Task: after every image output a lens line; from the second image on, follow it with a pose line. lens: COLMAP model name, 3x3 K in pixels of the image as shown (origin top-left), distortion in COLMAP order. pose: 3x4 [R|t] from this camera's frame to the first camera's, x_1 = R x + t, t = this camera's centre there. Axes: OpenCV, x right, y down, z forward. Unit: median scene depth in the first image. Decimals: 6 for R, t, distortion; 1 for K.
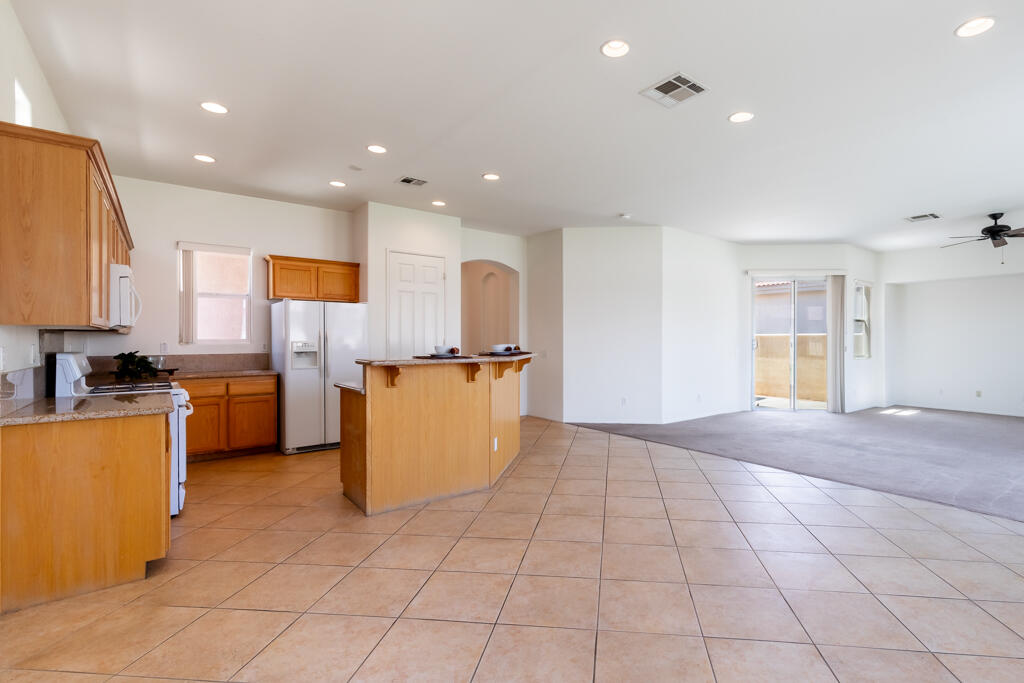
lens RADIAL K [[471.7, 0, 513.6], [0, 471.7, 337.8], [0, 0, 1]] dist [0.008157, -0.001820]
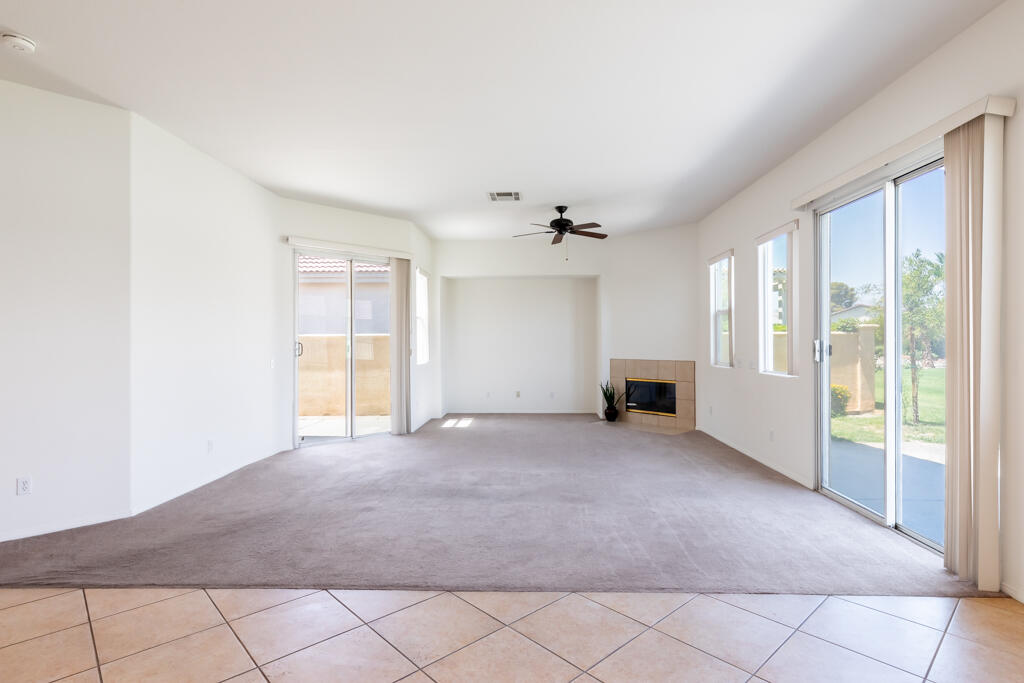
lens RADIAL K [[524.1, 0, 550.8], [0, 524.1, 337.6], [0, 0, 1]] dist [-0.003802, 0.001962]
pose [[0.548835, -0.001722, 0.835929, 0.094961], [0.004775, 0.999988, -0.001075, 0.000699], [-0.835917, 0.004582, 0.548836, 0.321444]]
